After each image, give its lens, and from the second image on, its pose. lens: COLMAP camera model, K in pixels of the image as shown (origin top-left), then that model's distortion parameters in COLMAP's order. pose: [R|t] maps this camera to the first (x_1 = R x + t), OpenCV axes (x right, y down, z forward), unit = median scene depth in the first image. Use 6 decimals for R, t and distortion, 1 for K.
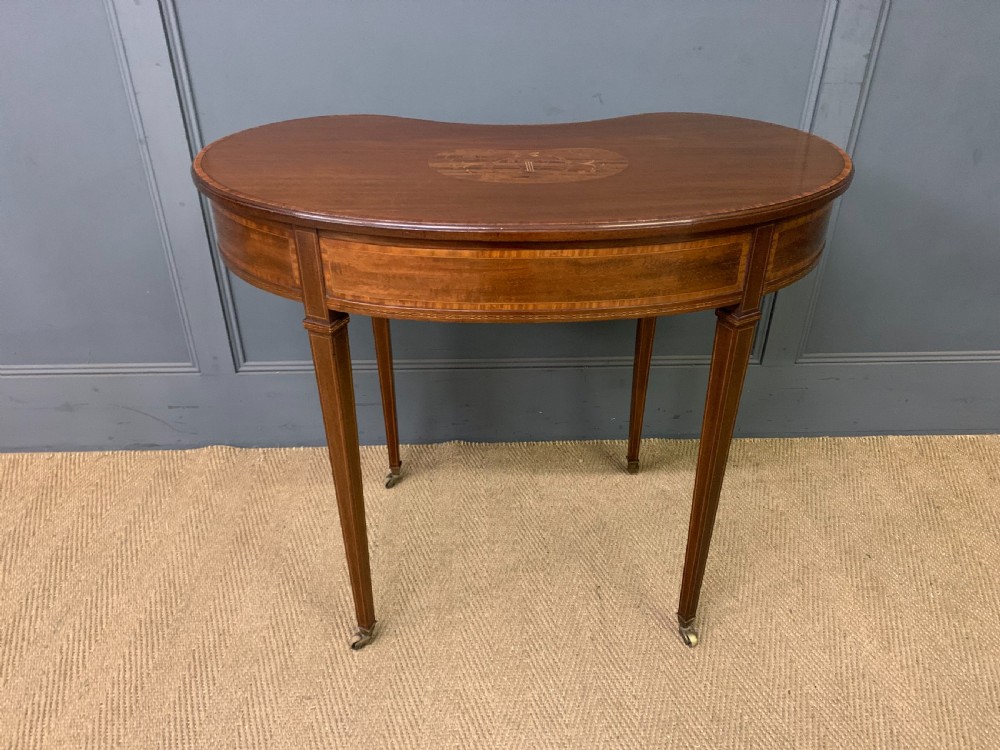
lens RADIAL K [[750.0, 0, 502.9], [0, 750.0, 378.8], [0, 0, 1]] dist [0.009264, -0.001144]
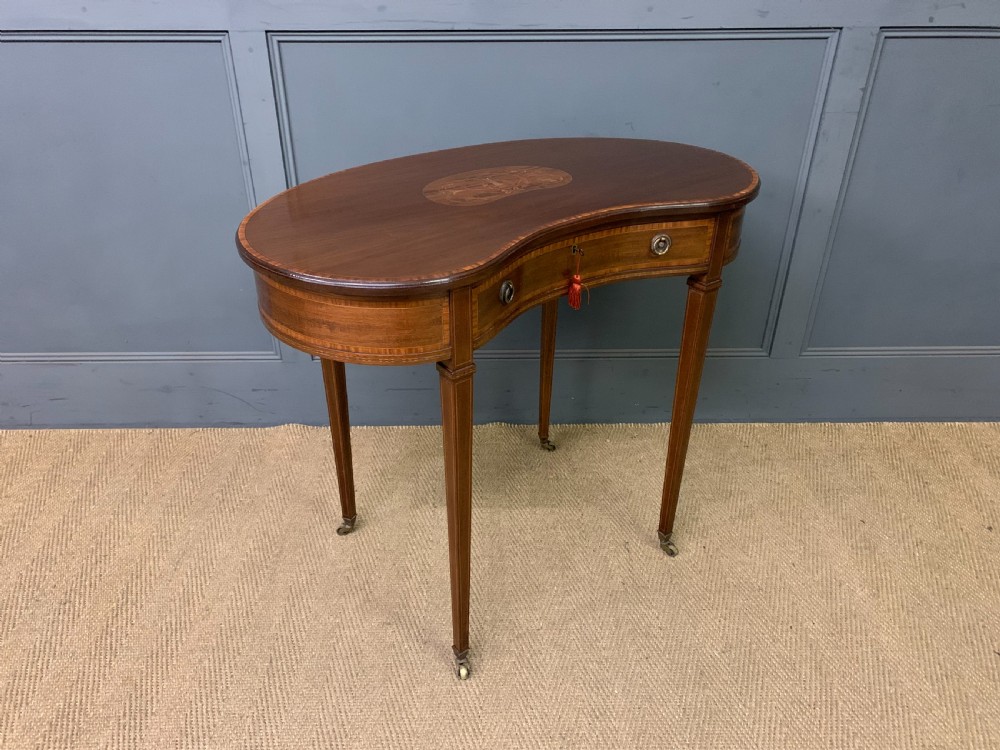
lens RADIAL K [[743.8, 0, 485.7], [0, 743.8, 381.7], [0, 0, 1]] dist [0.007194, 0.001320]
pose [[0.999399, 0.008230, -0.033665, -0.059661], [-0.008444, 0.999945, -0.006209, 0.037891], [0.033612, 0.006490, 0.999414, -0.178979]]
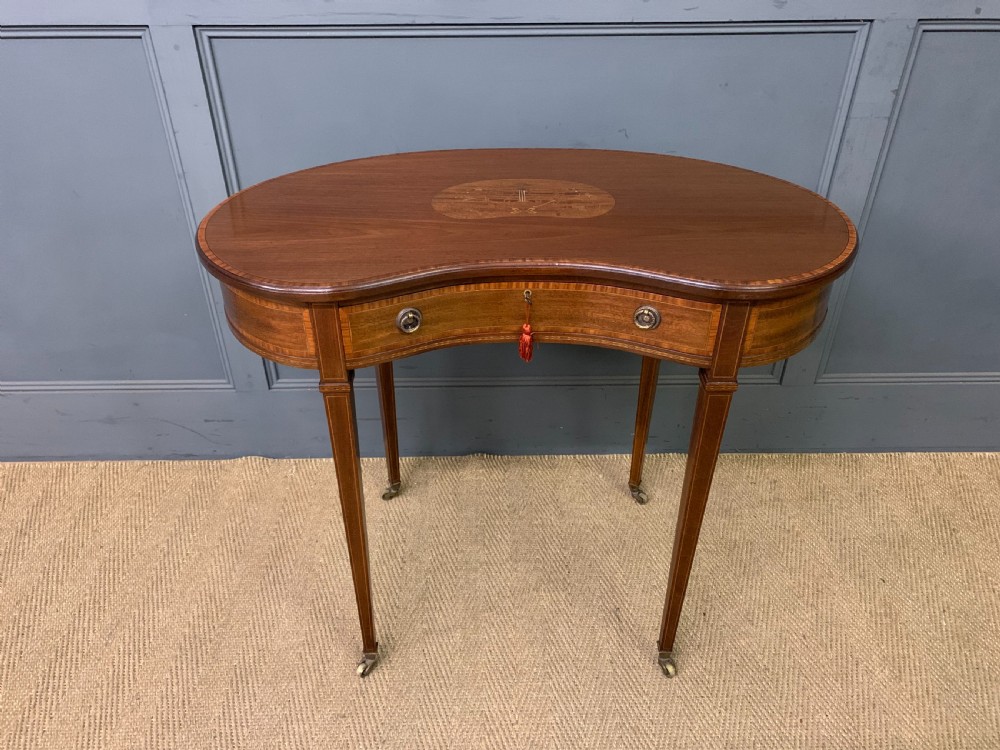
lens RADIAL K [[748.2, 0, 494.3], [0, 748.2, 372.0], [0, 0, 1]] dist [0.008620, 0.000769]
pose [[0.999437, 0.007807, -0.032638, -0.012977], [-0.006425, 0.999088, 0.042221, -0.098944], [0.032938, -0.041987, 0.998575, -0.029933]]
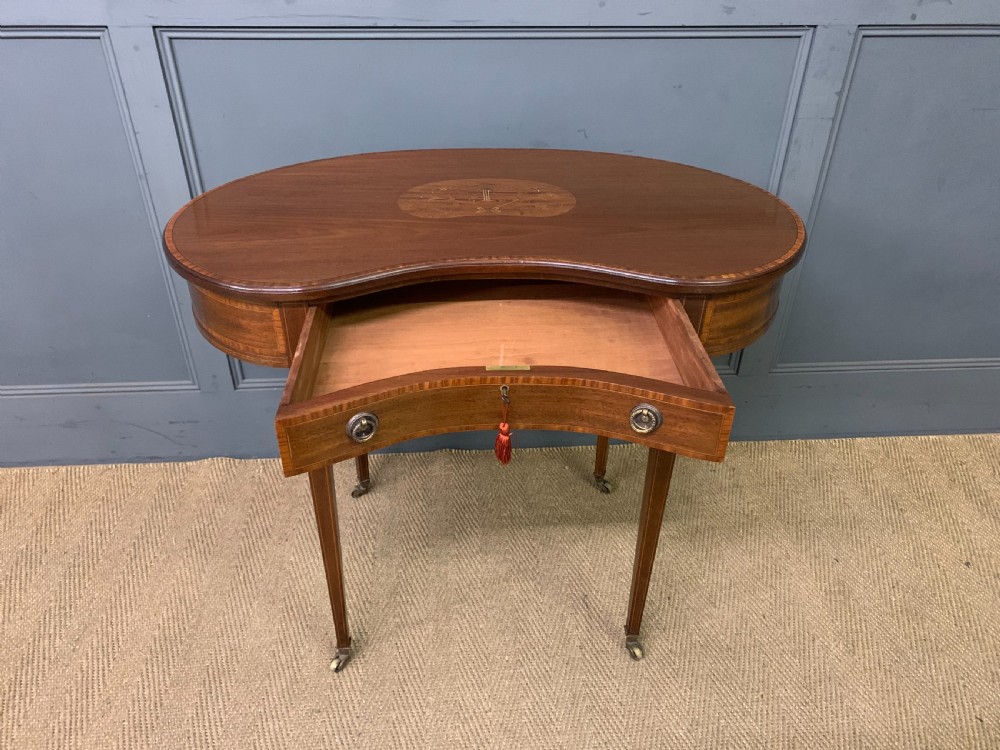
lens RADIAL K [[748.6, 0, 498.6], [0, 748.6, 367.4], [0, 0, 1]] dist [0.007050, 0.001789]
pose [[0.999693, -0.010853, 0.022273, -0.017770], [0.009943, 0.999127, 0.040575, -0.097923], [-0.022694, -0.040341, 0.998928, -0.051866]]
